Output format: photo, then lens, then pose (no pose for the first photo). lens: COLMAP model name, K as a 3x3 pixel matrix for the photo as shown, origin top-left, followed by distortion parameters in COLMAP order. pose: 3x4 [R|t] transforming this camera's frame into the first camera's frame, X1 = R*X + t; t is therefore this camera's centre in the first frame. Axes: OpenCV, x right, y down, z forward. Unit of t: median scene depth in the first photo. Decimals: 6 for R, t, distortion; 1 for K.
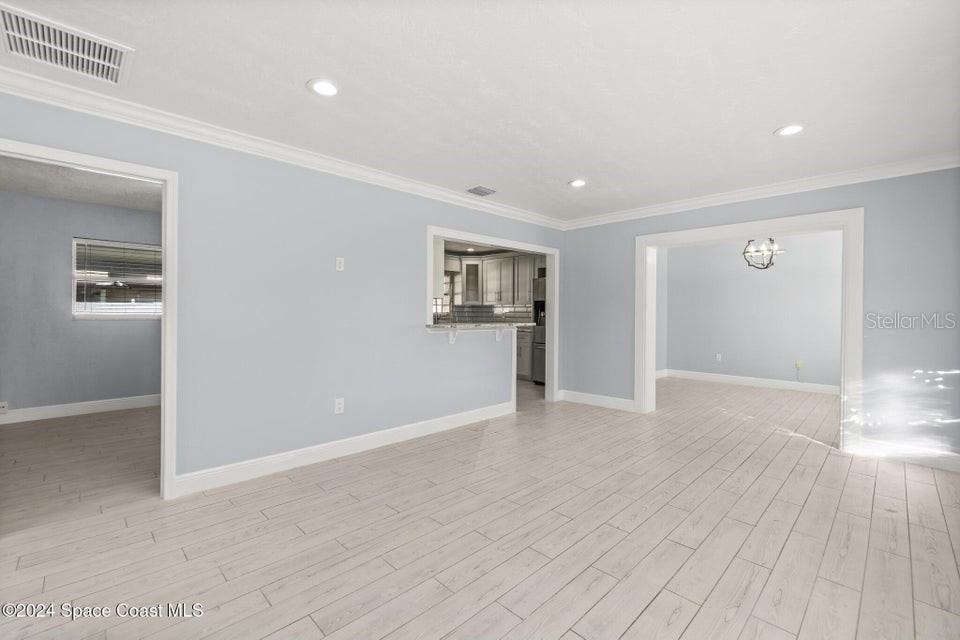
lens RADIAL K [[418.6, 0, 478.1], [0, 418.6, 315.1], [0, 0, 1]] dist [-0.010515, 0.004470]
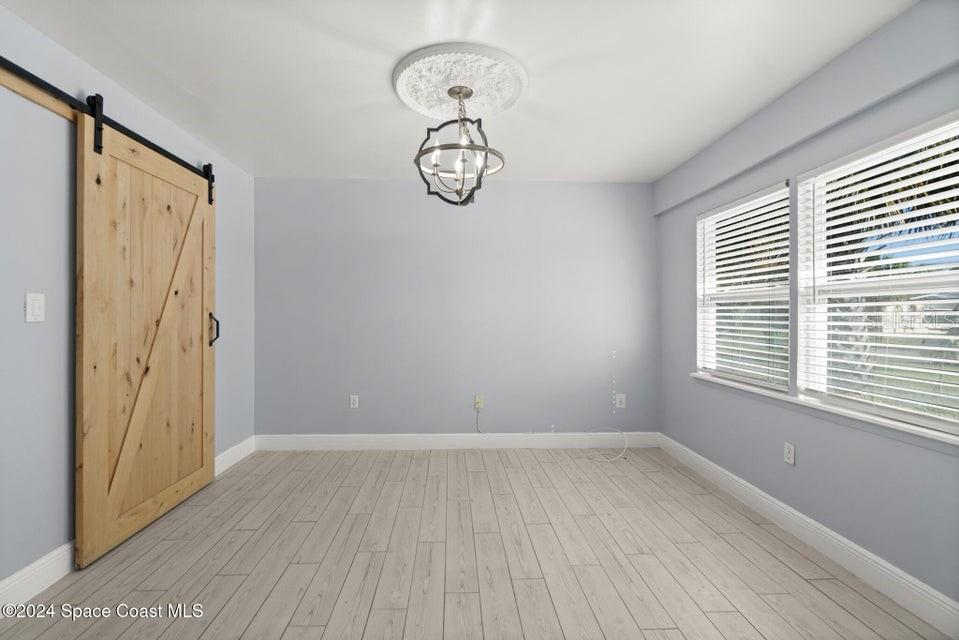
lens RADIAL K [[418.2, 0, 476.9], [0, 418.2, 320.1], [0, 0, 1]] dist [-0.010515, 0.004470]
pose [[0.675740, -0.003024, 0.737134, 0.334632], [0.005343, 0.999985, -0.000796, 0.001997], [-0.737120, 0.004477, 0.675747, 0.604387]]
